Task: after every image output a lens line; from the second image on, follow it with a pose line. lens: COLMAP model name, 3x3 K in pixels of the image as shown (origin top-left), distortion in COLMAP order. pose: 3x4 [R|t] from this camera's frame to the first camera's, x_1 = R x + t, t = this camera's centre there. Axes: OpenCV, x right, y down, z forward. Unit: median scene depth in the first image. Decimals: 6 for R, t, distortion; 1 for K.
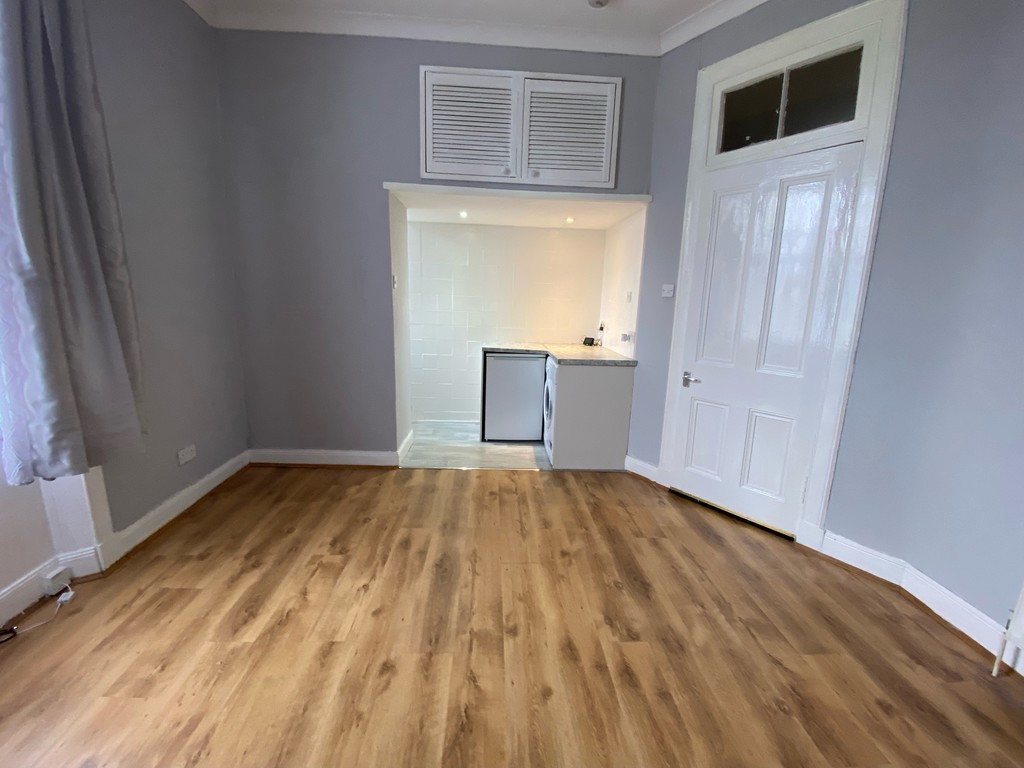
lens RADIAL K [[418.9, 0, 512.2], [0, 418.9, 379.4], [0, 0, 1]] dist [0.016599, -0.018609]
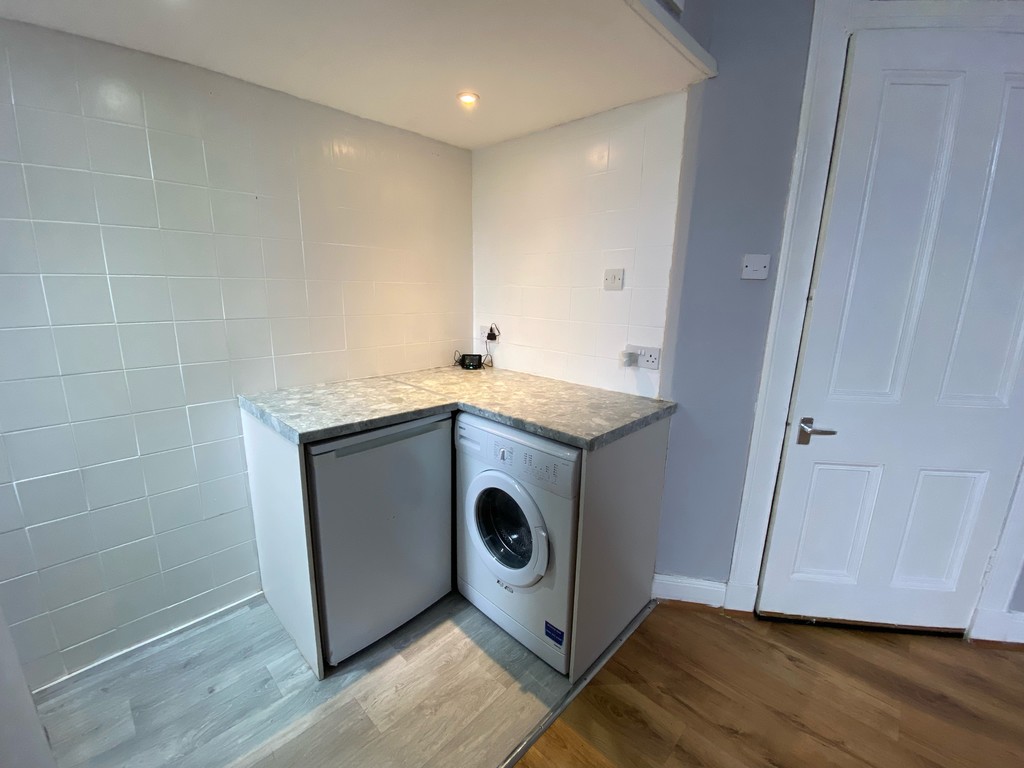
lens RADIAL K [[418.9, 0, 512.2], [0, 418.9, 379.4], [0, 0, 1]] dist [0.016599, -0.018609]
pose [[0.724420, -0.164156, 0.669528, -0.296938], [0.133623, 0.986251, 0.097232, -0.232894], [-0.676284, 0.019027, 0.736395, 1.162825]]
